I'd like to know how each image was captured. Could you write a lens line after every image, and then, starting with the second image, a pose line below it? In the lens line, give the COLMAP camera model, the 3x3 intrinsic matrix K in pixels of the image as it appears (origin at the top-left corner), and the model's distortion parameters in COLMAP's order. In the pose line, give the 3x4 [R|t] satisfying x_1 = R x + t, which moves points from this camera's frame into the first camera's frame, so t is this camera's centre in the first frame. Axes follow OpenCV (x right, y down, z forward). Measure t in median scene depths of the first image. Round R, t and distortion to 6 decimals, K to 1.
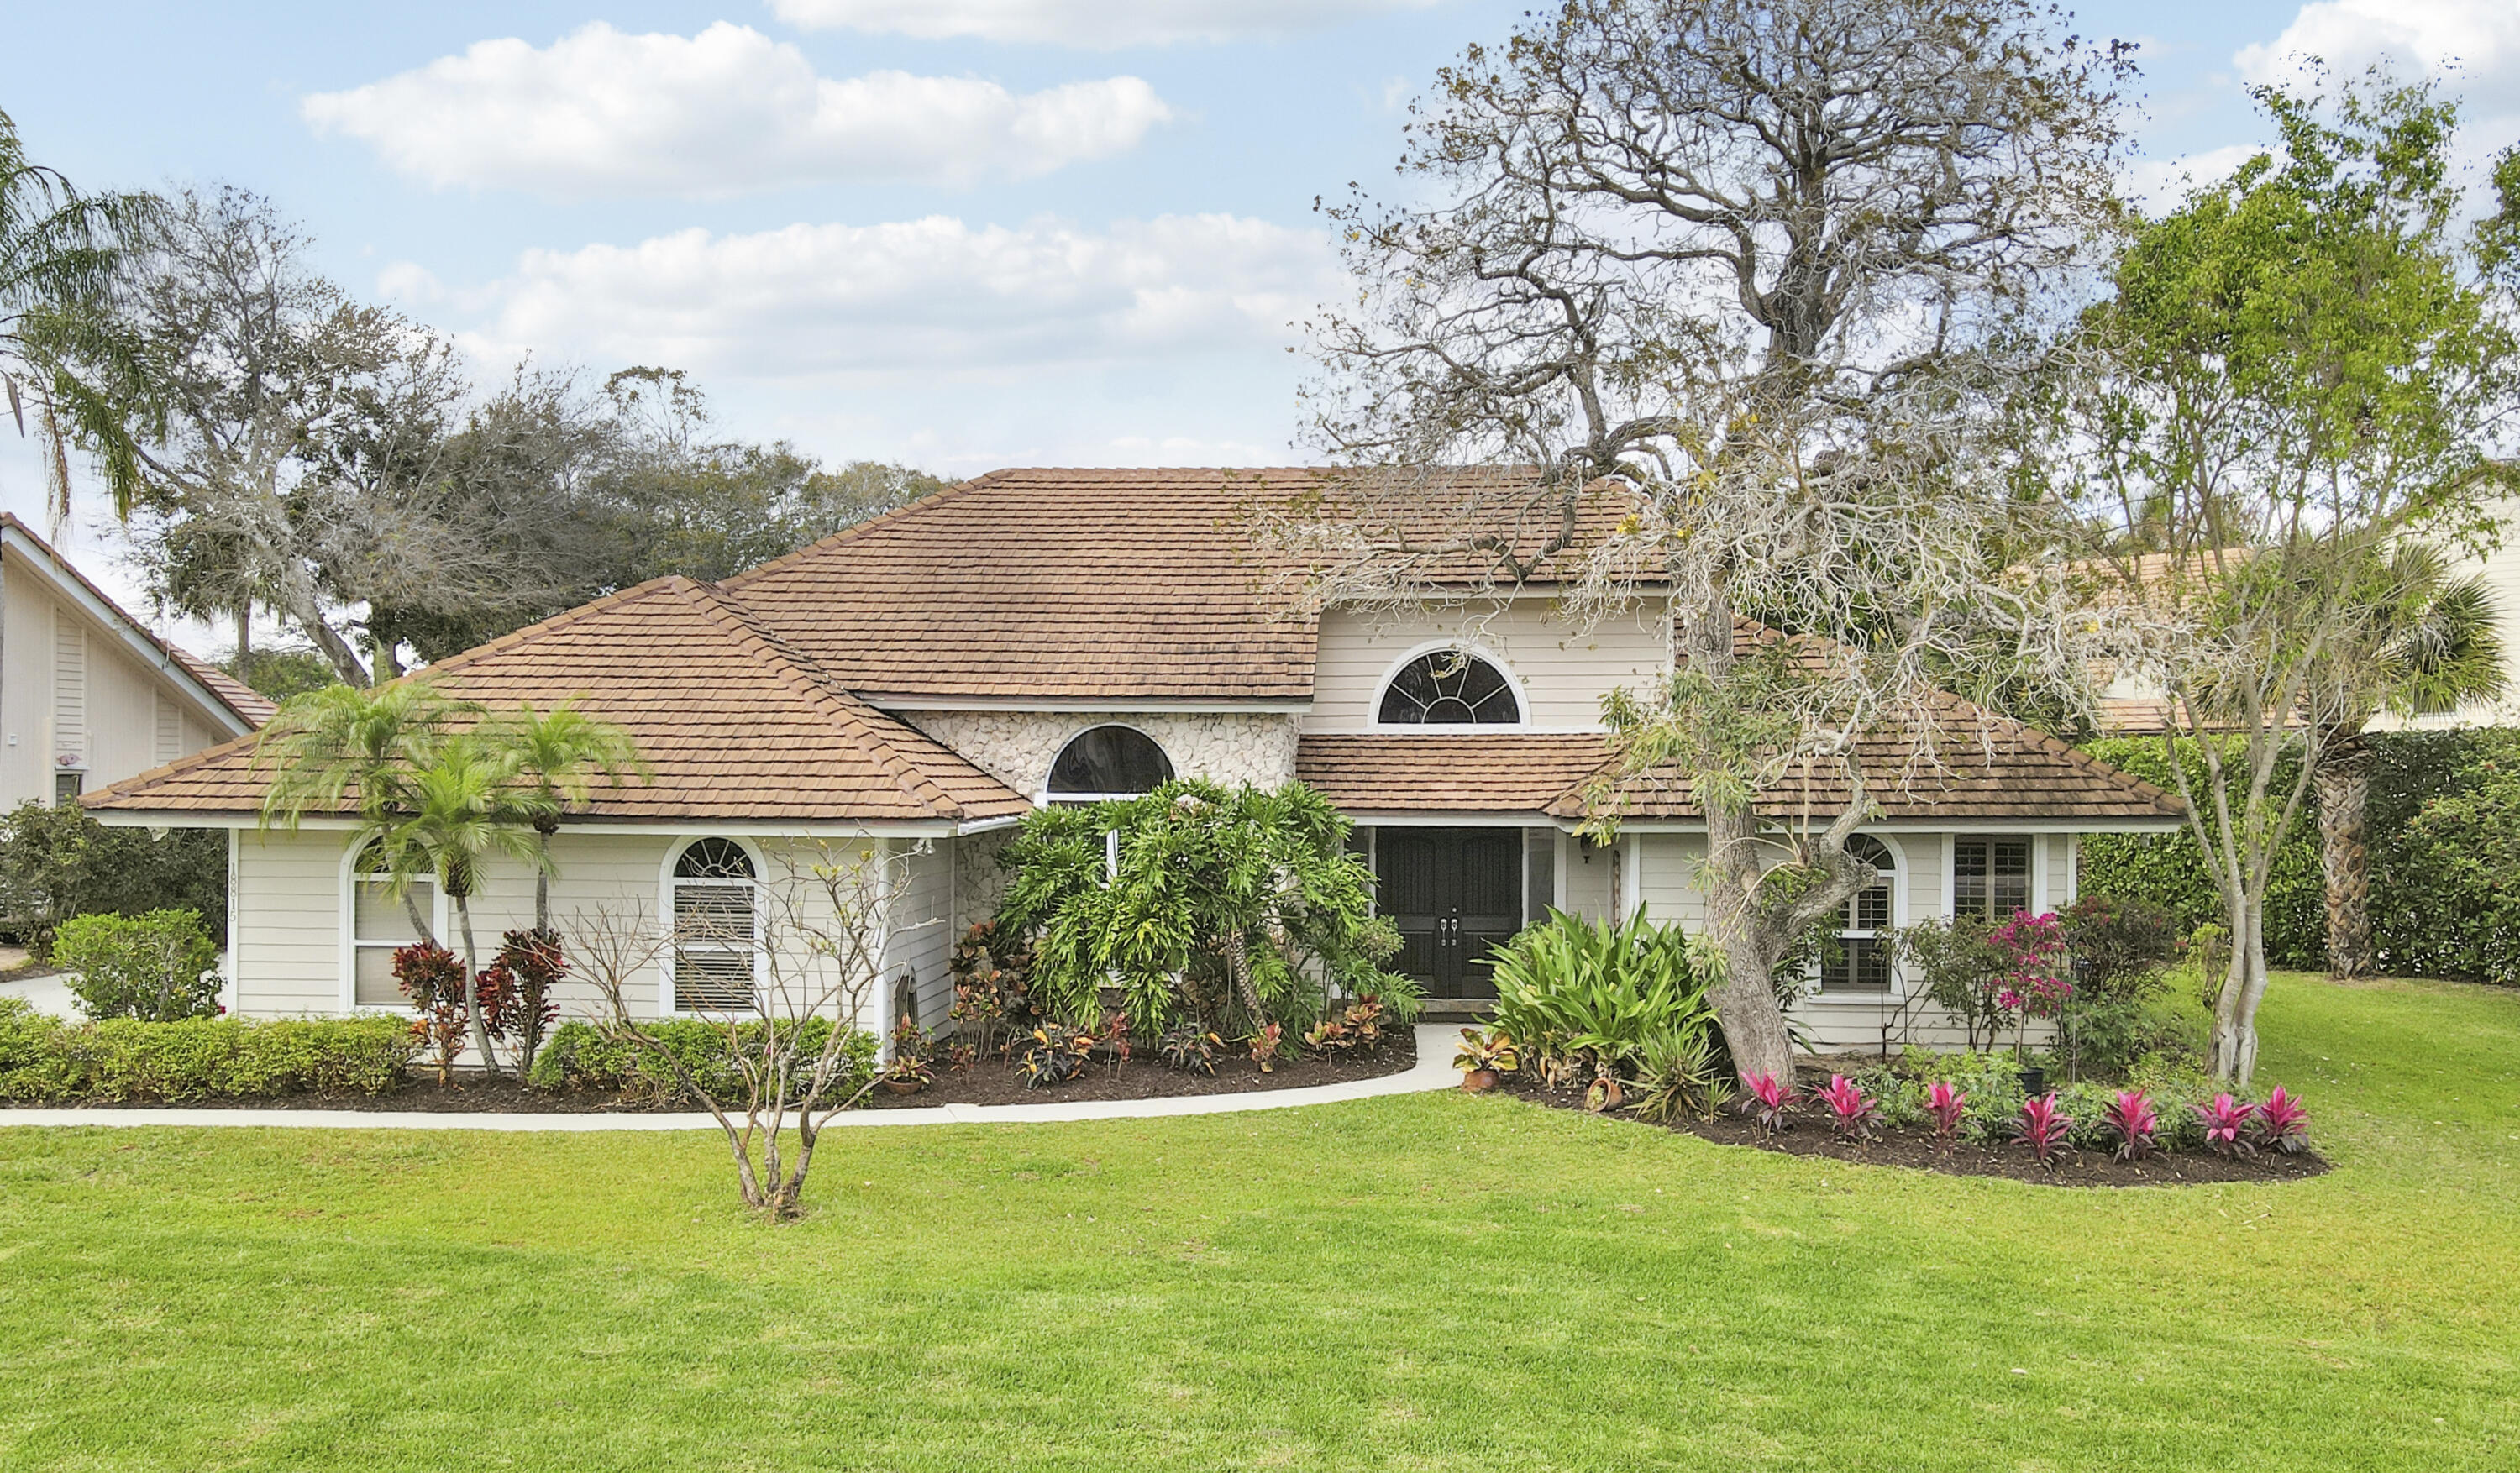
lens RADIAL K [[2313.1, 0, 1258.6], [0, 2313.1, 495.2], [0, 0, 1]] dist [0.010911, 0.006118]
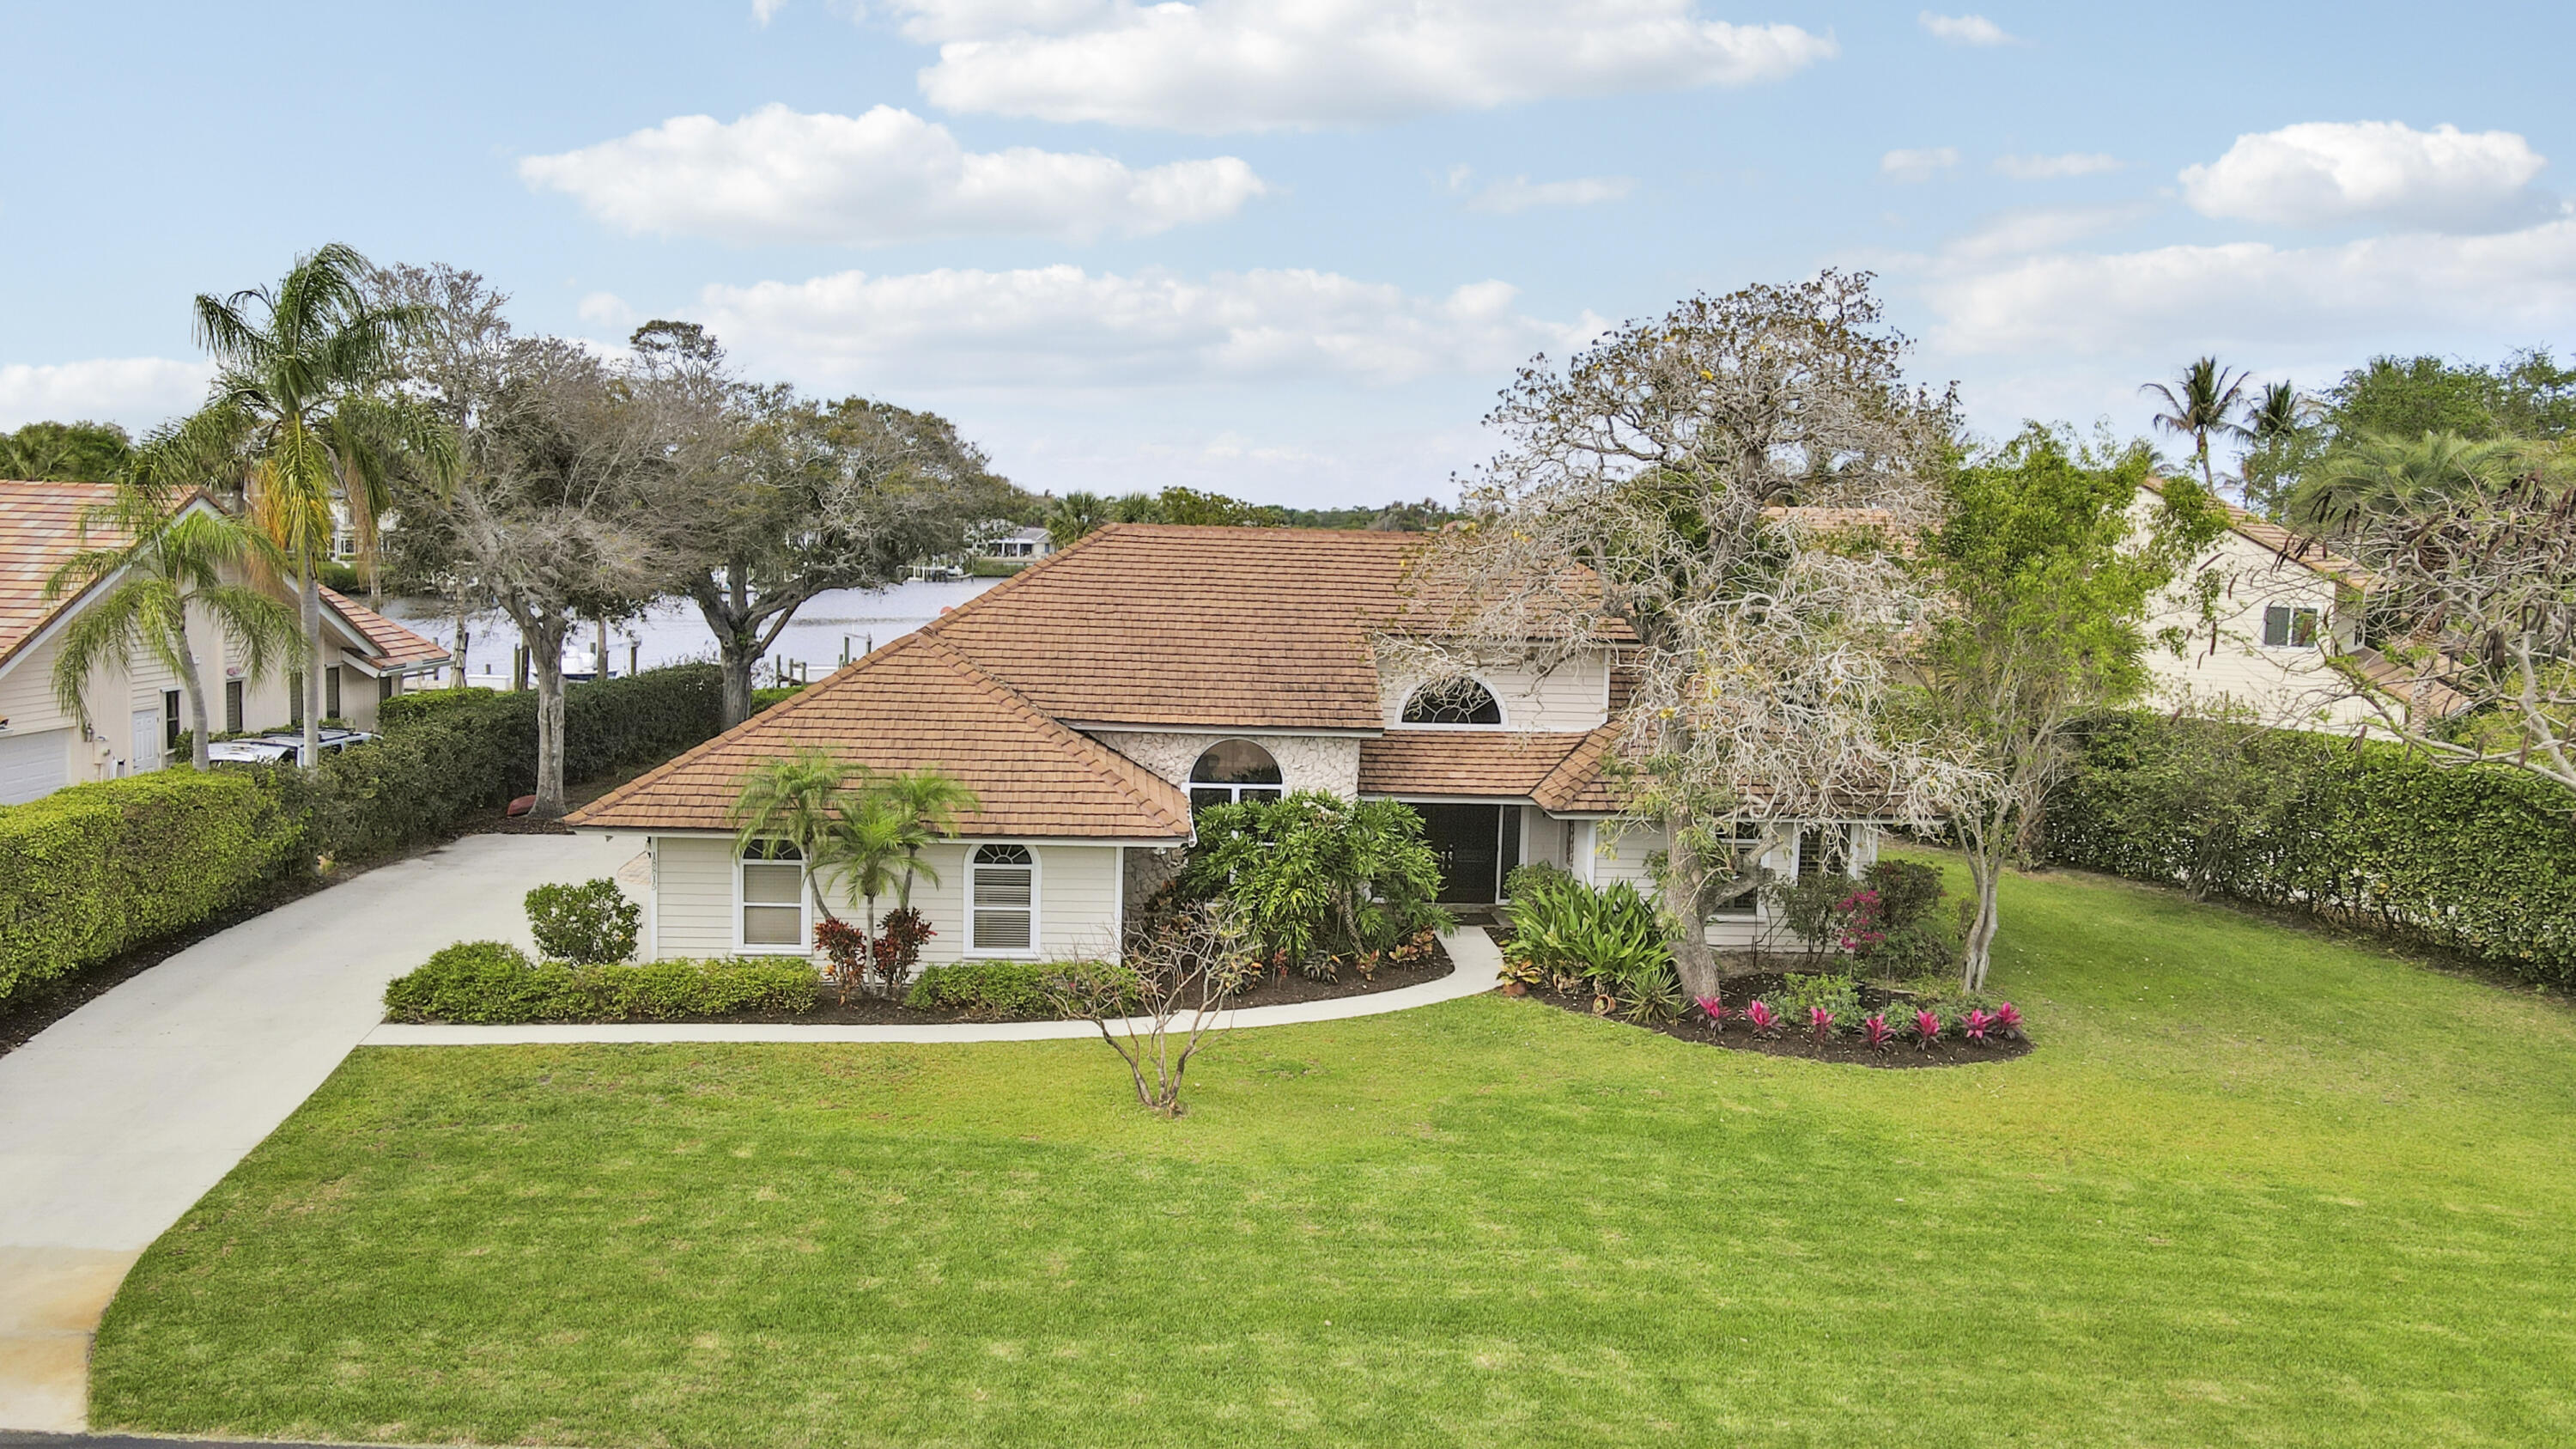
lens RADIAL K [[2008.2, 0, 1288.0], [0, 2008.2, 724.5], [0, 0, 1]] dist [0.009110, 0.008376]
pose [[0.995468, -0.013662, 0.094109, -0.216055], [-0.004195, 0.982355, 0.186980, -0.211568], [-0.095003, -0.186527, 0.977846, -0.348724]]
